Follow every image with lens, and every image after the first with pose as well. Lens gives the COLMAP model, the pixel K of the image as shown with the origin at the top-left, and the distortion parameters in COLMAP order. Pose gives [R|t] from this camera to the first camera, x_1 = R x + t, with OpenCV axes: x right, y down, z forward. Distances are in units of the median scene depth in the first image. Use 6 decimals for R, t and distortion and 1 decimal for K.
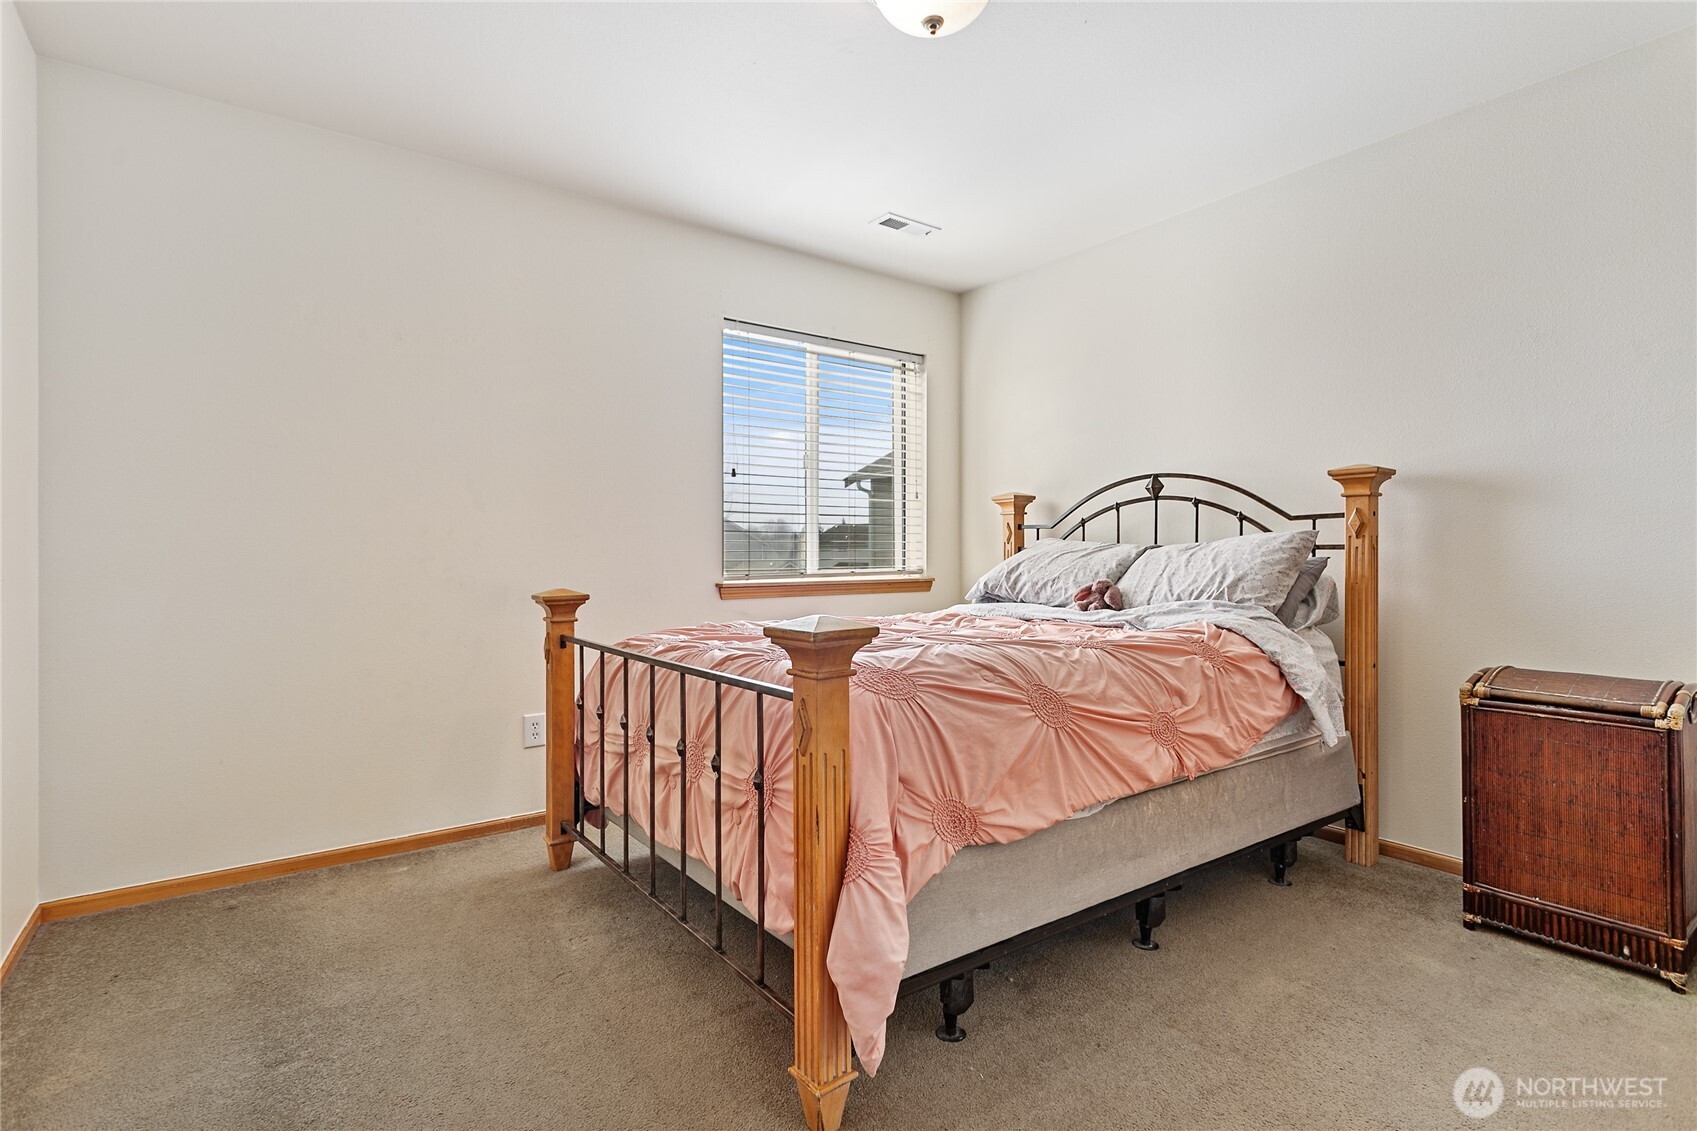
lens RADIAL K [[813.6, 0, 854.0], [0, 813.6, 559.8], [0, 0, 1]] dist [0.000898, 0.002371]
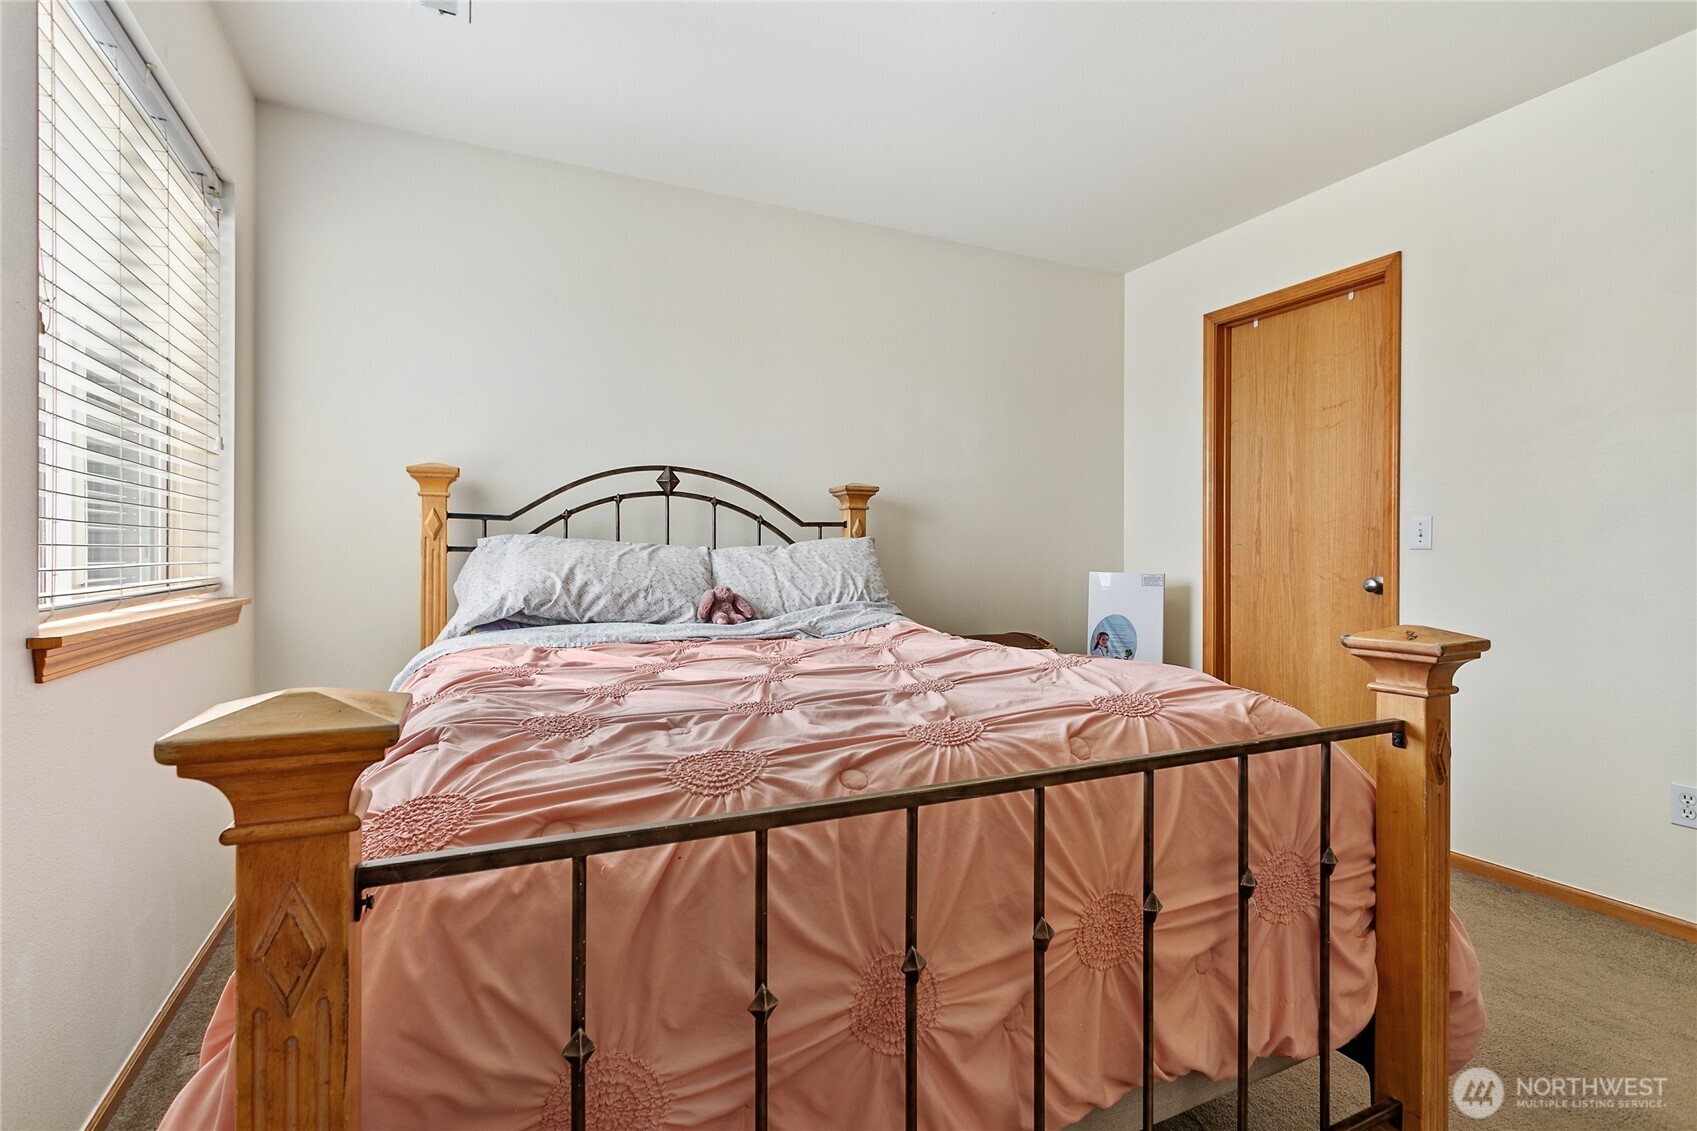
lens RADIAL K [[813.6, 0, 855.7], [0, 813.6, 561.5], [0, 0, 1]] dist [0.000898, 0.002371]
pose [[0.166370, -0.002192, 0.986061, -0.479881], [0.001654, 0.999997, 0.001944, -0.002891], [-0.986062, 0.001307, 0.166373, 0.661703]]
